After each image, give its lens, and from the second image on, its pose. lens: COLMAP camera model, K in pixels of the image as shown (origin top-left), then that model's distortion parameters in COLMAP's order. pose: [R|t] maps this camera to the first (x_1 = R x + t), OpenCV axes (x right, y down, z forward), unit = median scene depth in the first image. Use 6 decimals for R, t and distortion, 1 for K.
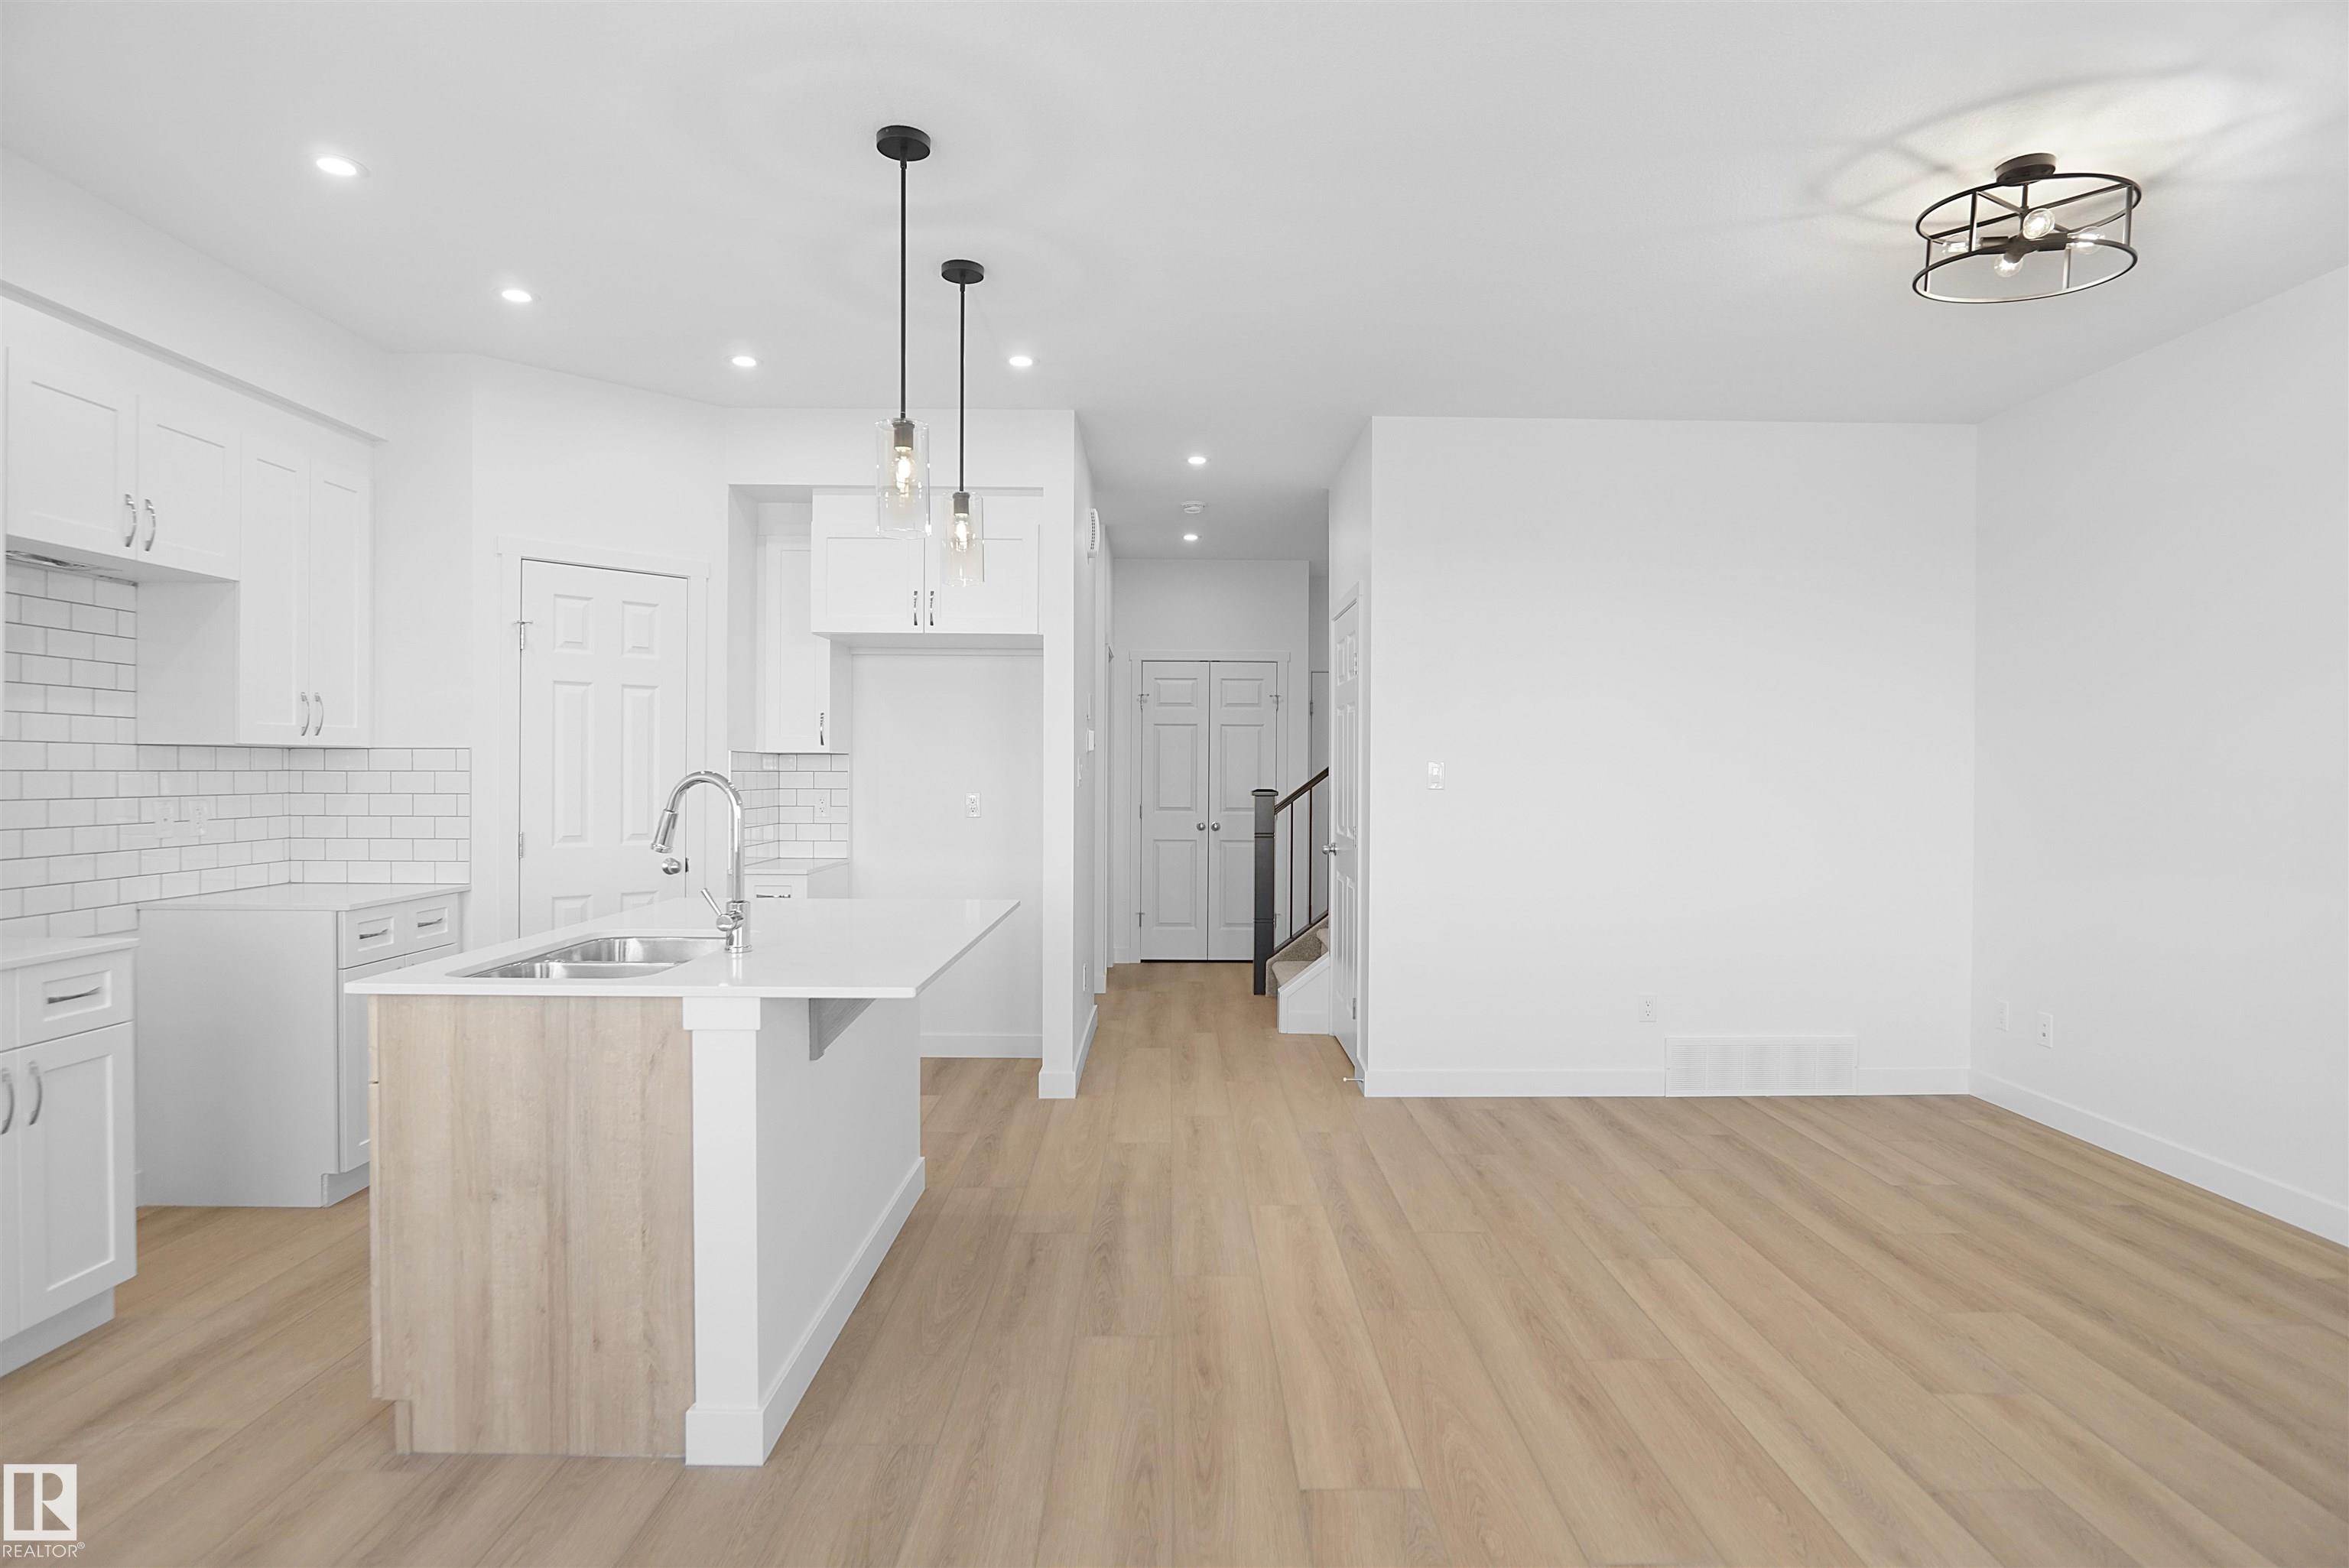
lens RADIAL K [[1298.4, 0, 1170.9], [0, 1298.4, 776.3], [0, 0, 1]] dist [-0.036799, 0.013969]
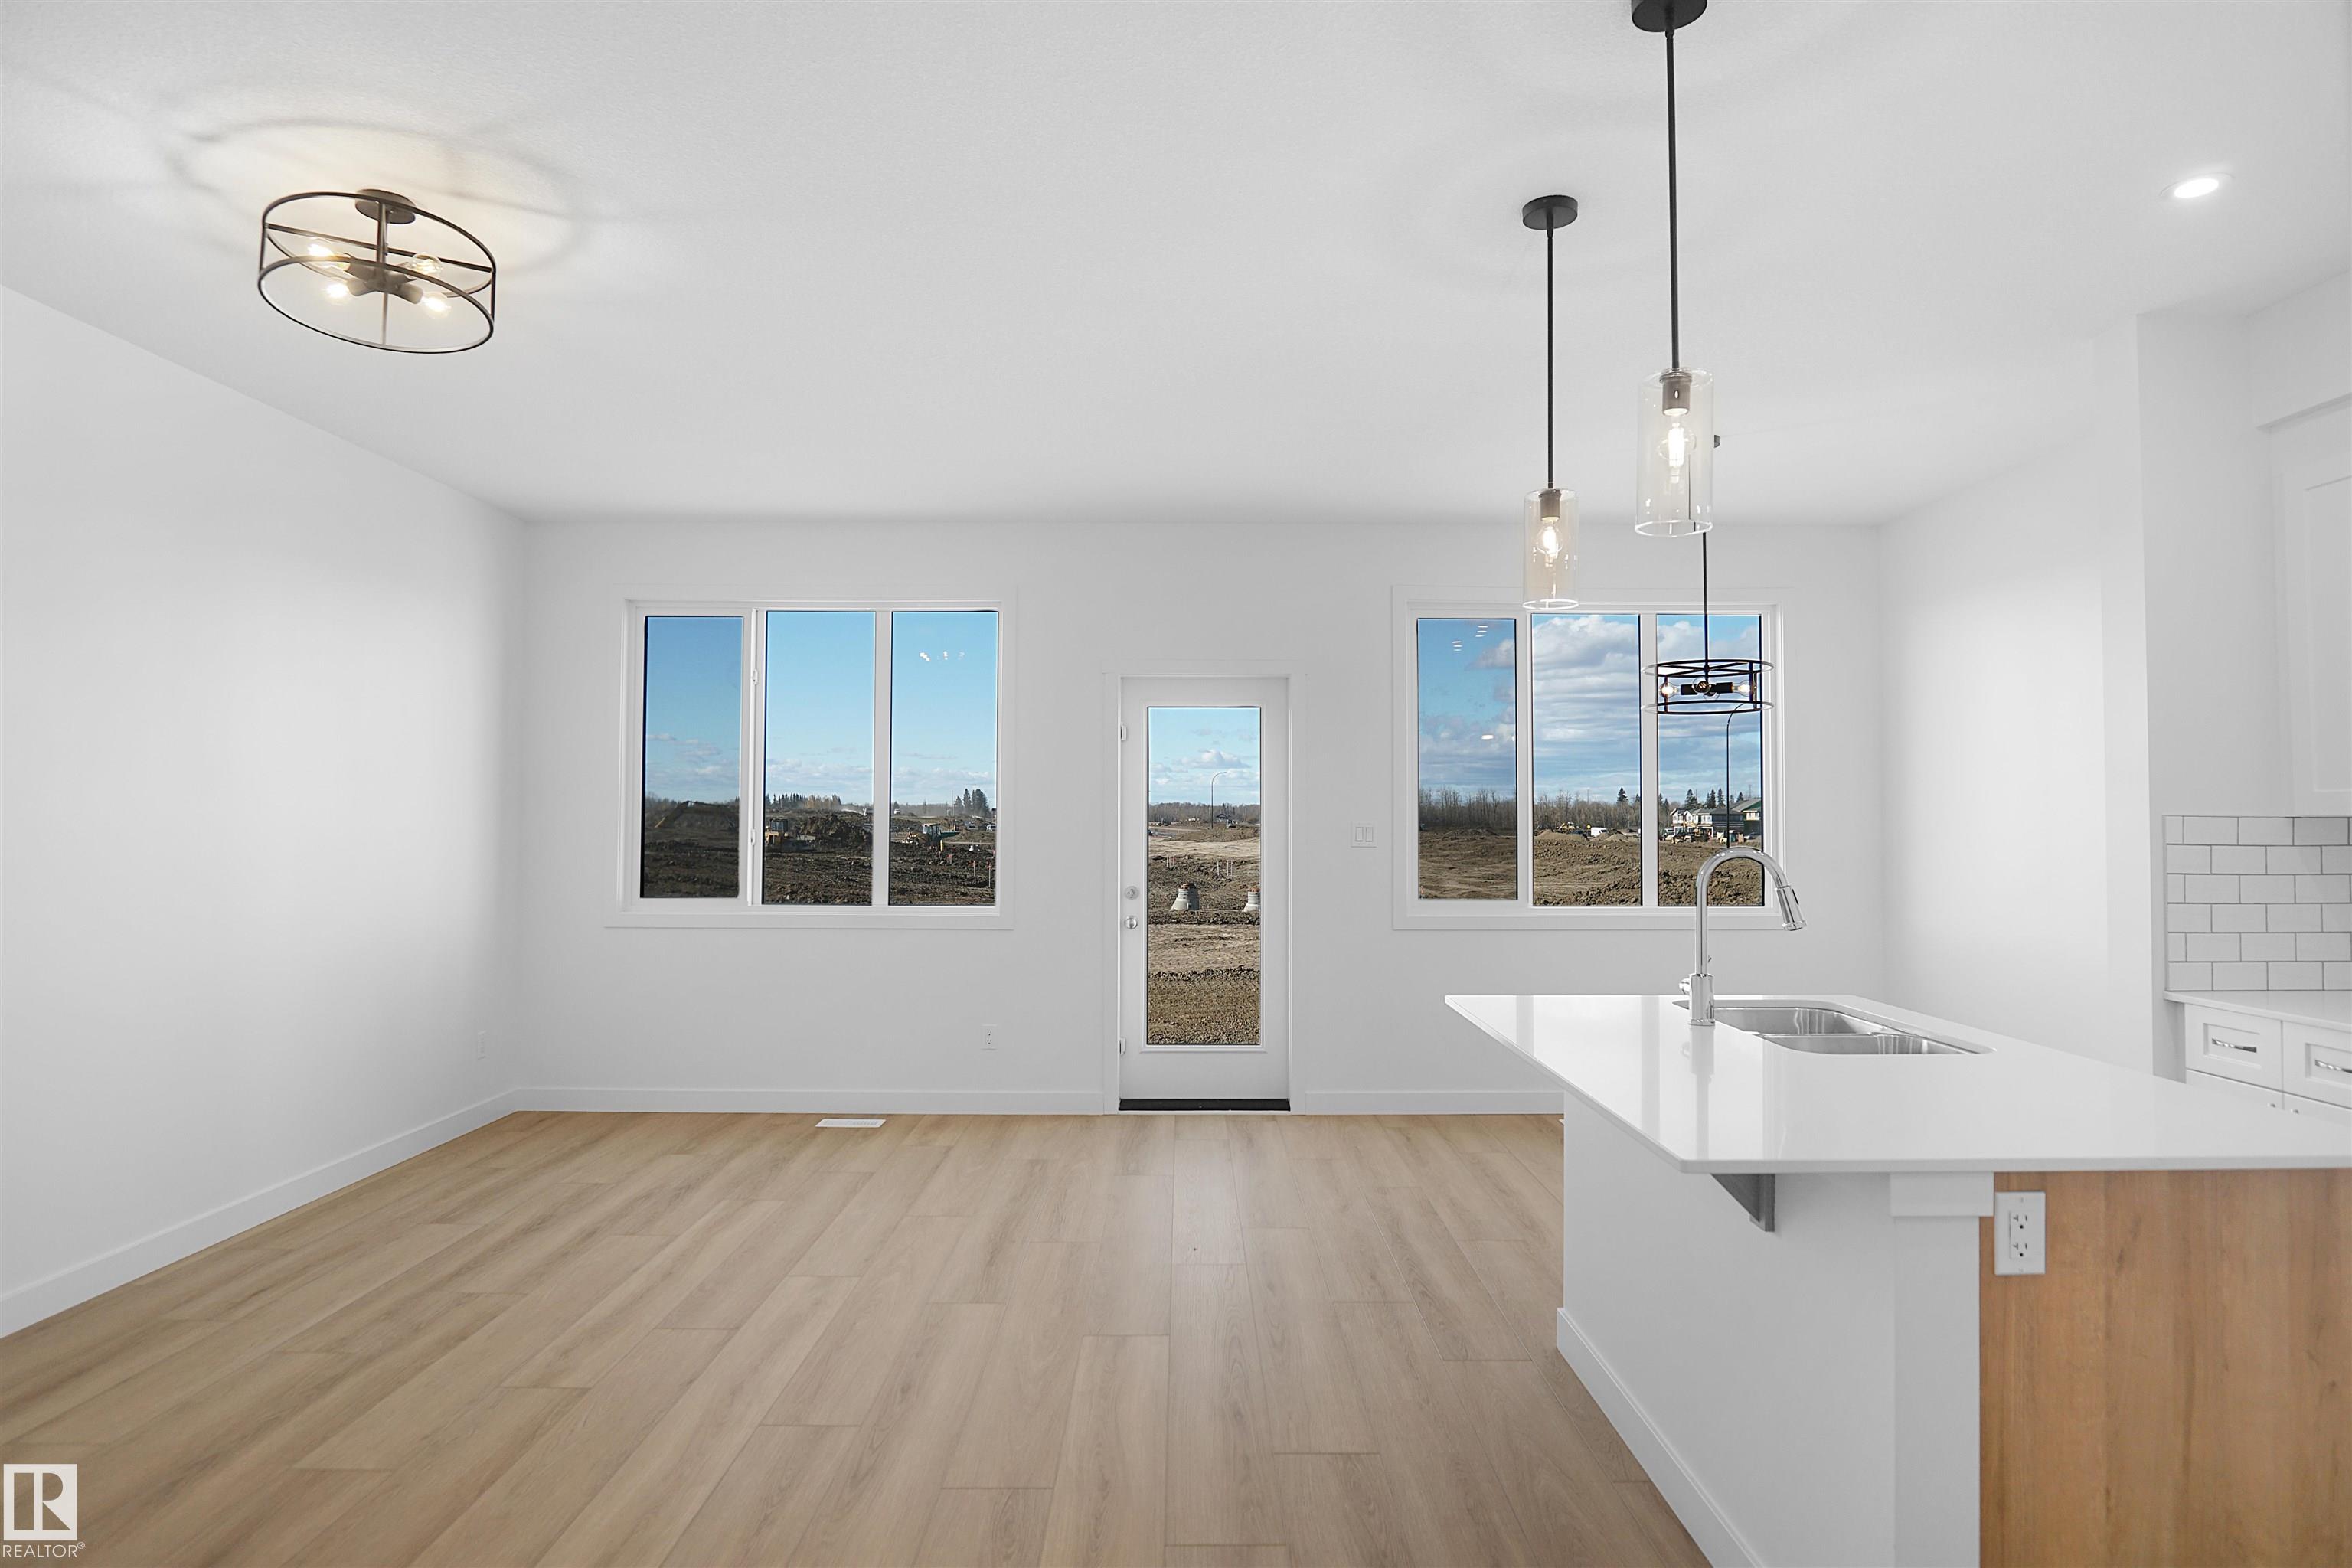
lens RADIAL K [[1262.6, 0, 1188.5], [0, 1262.6, 782.2], [0, 0, 1]] dist [-0.032729, 0.008958]
pose [[-0.999962, -0.007877, -0.003792, 0.058098], [-0.007774, 0.999620, -0.026436, -0.019713], [0.003999, -0.026406, -0.999643, 1.590887]]
